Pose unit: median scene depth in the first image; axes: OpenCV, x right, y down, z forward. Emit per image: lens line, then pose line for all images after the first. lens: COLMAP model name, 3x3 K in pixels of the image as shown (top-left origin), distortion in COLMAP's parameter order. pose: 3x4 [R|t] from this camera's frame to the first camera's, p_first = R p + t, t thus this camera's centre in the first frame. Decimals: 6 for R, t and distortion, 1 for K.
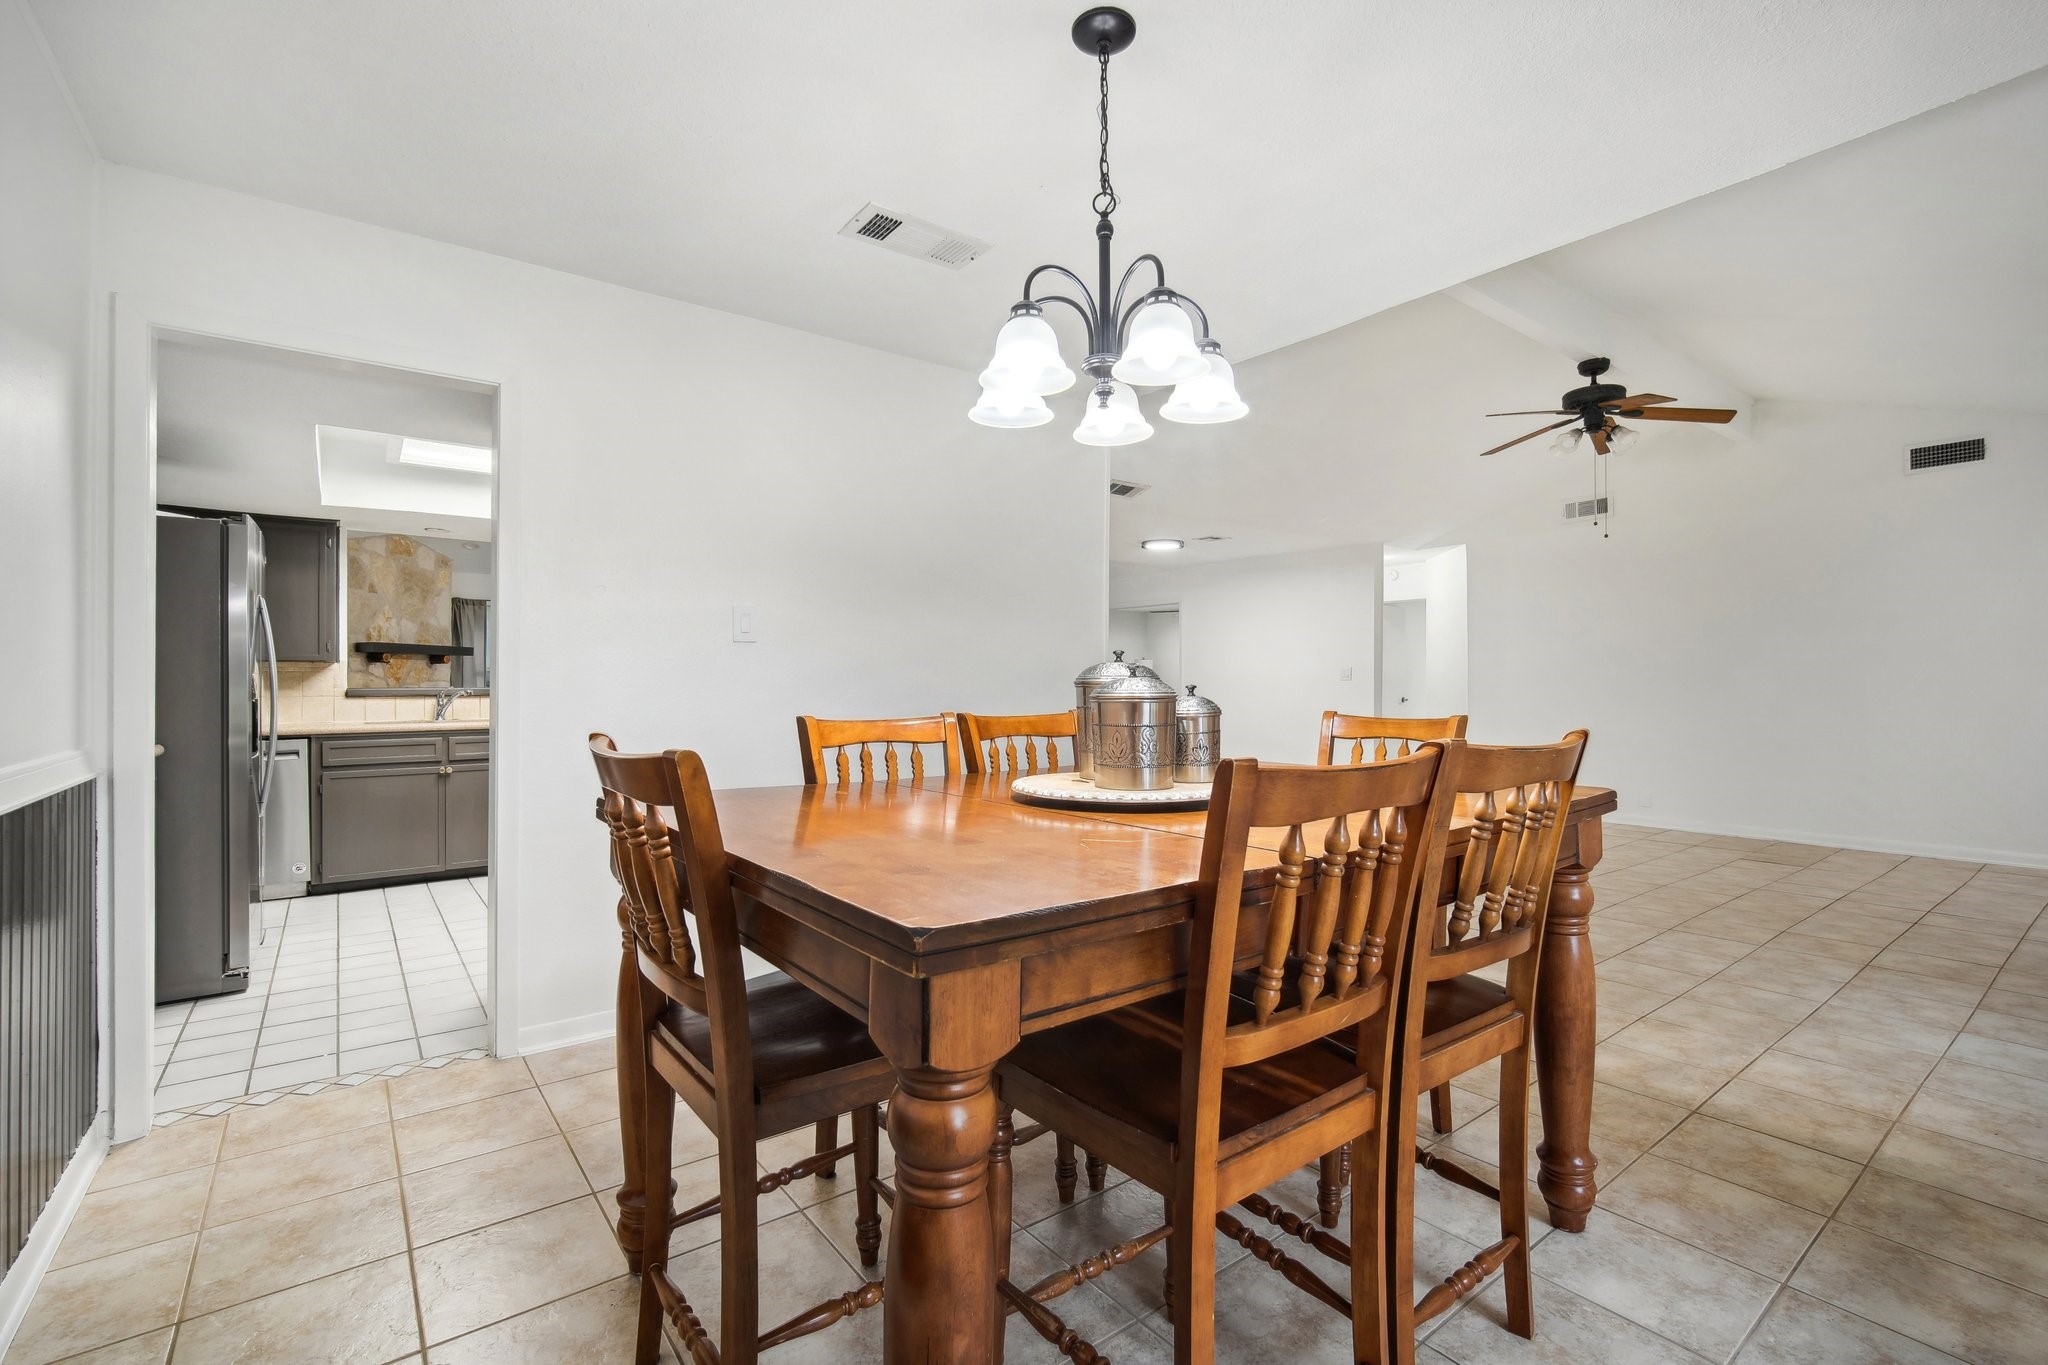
lens RADIAL K [[923.5, 0, 1026.1], [0, 923.5, 683.9], [0, 0, 1]] dist [-0.003302, 0.001094]
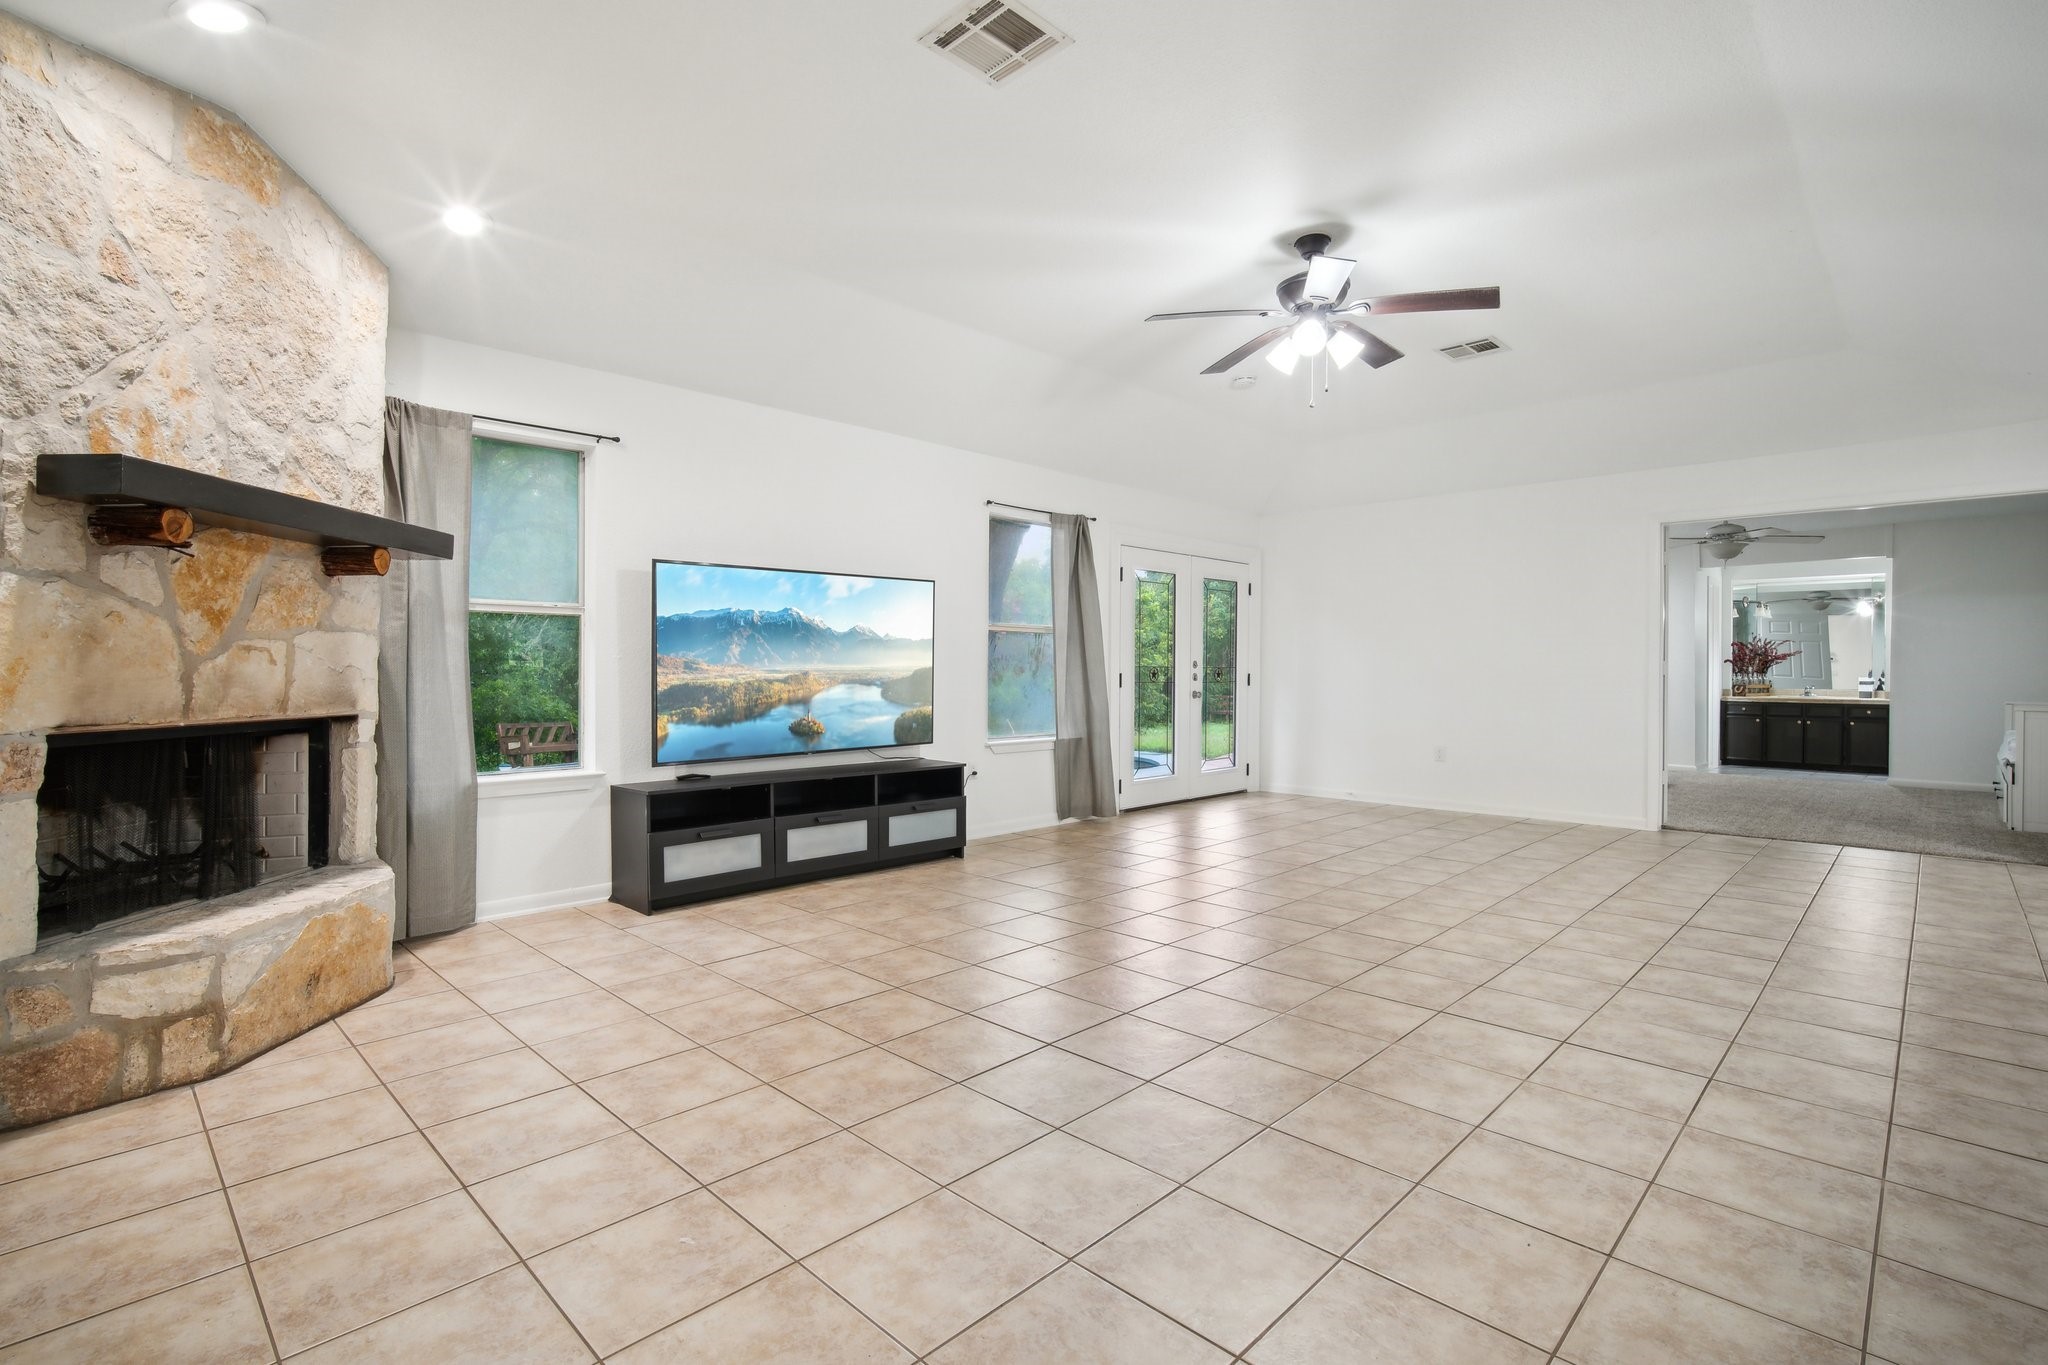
lens RADIAL K [[923.5, 0, 999.1], [0, 923.5, 670.9], [0, 0, 1]] dist [-0.003302, 0.001094]
pose [[0.990082, 0.006897, 0.140320, -0.534000], [-0.006949, 0.999976, -0.000117, 0.010576], [-0.140318, -0.000859, 0.990106, 0.758239]]
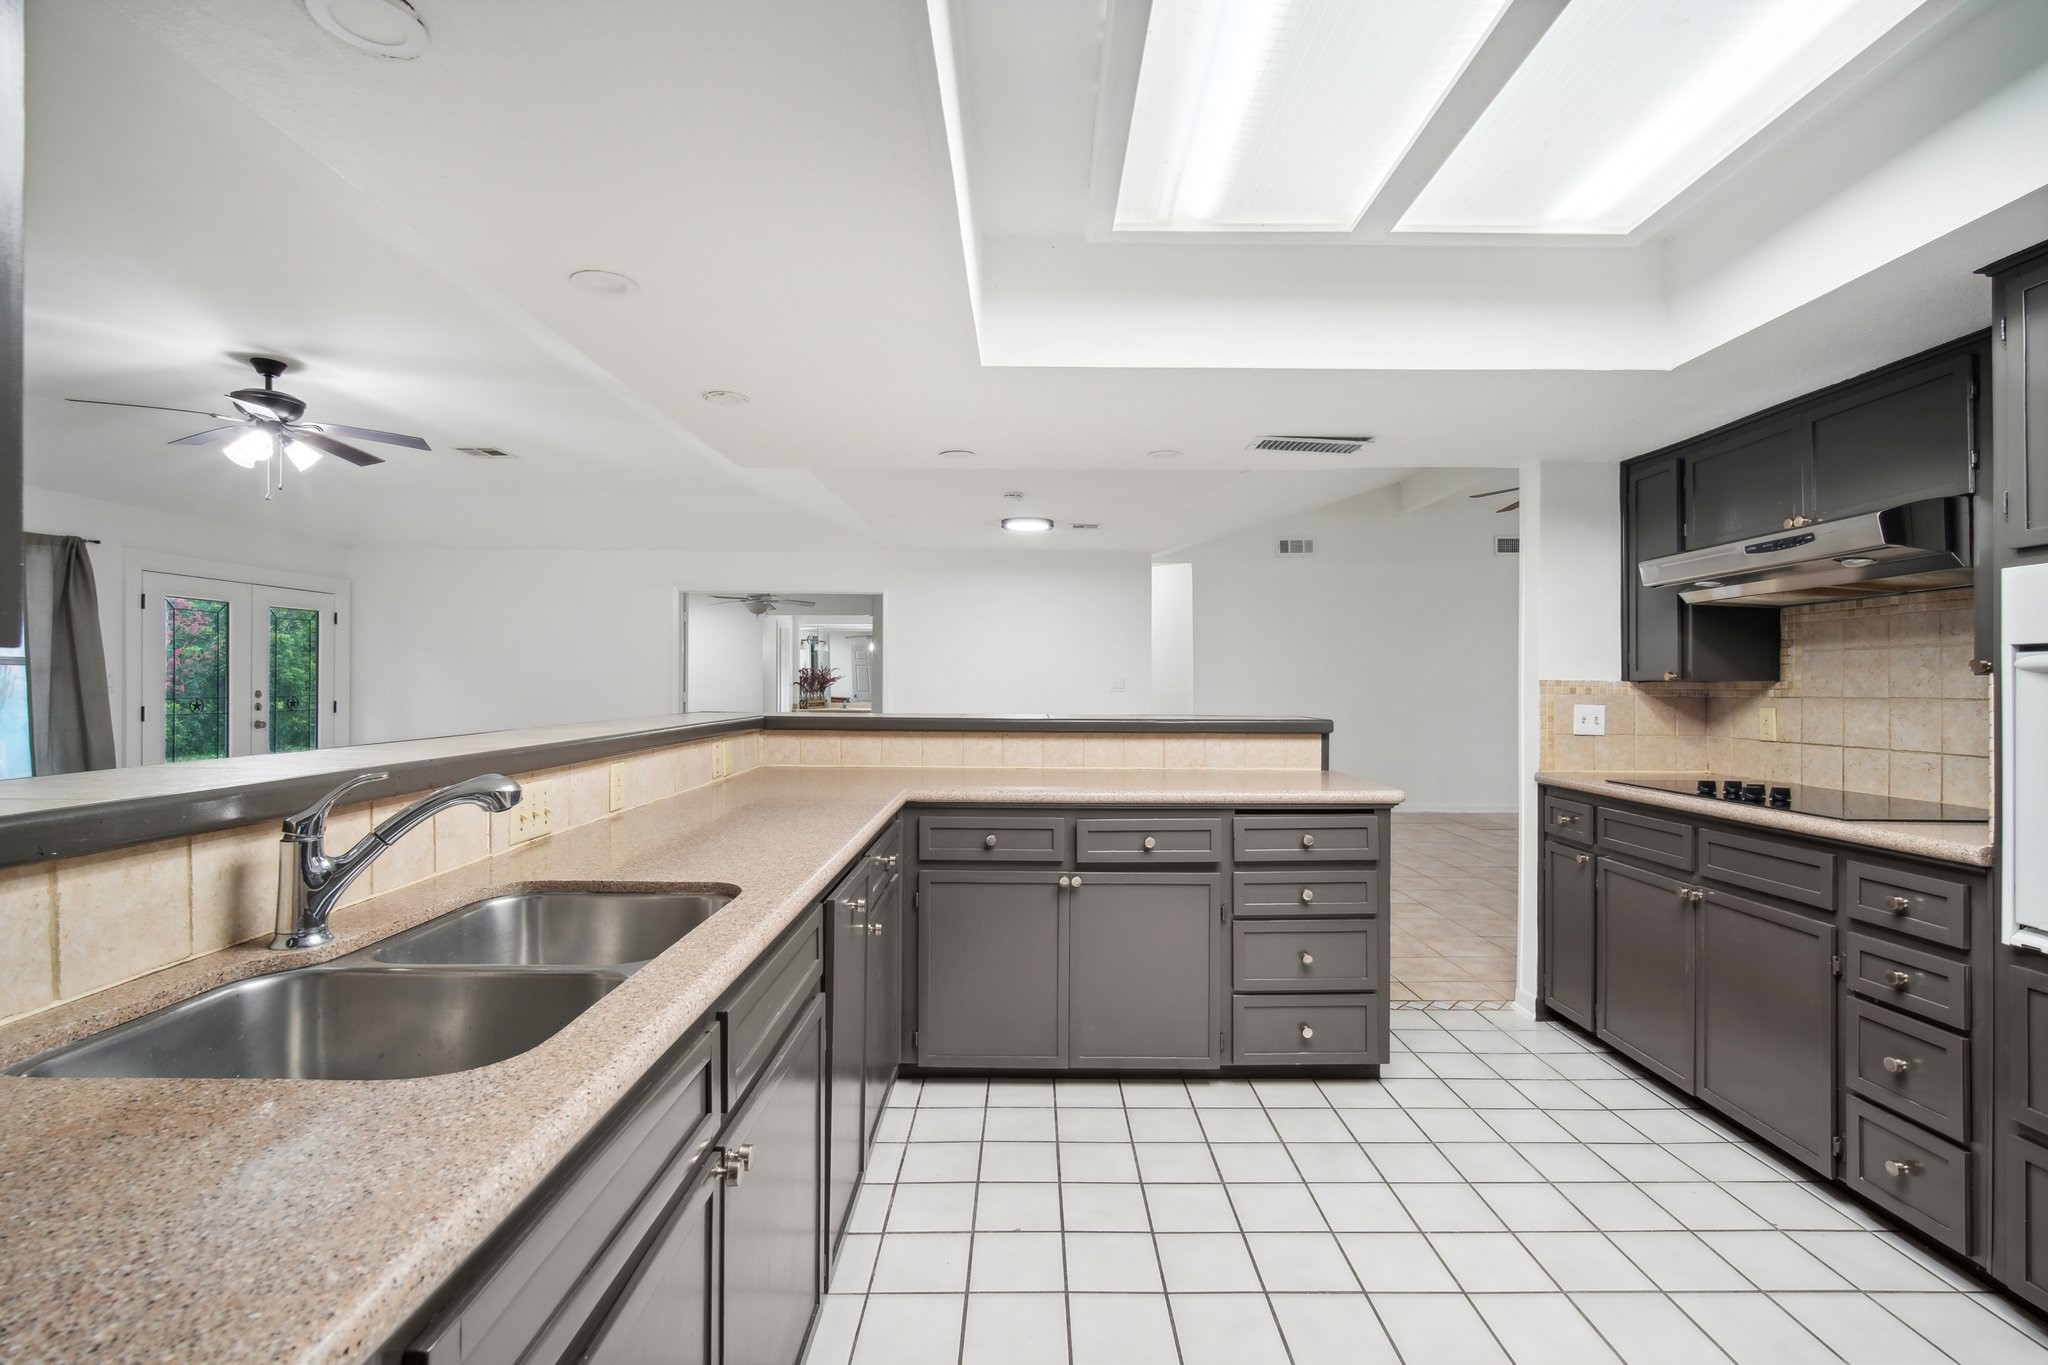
lens RADIAL K [[923.5, 0, 1020.5], [0, 923.5, 671.5], [0, 0, 1]] dist [-0.003302, 0.001094]
pose [[0.599674, 0.012628, 0.800145, -0.489513], [-0.006411, 0.999919, -0.010976, -0.013364], [-0.800218, 0.001453, 0.599707, 0.521260]]
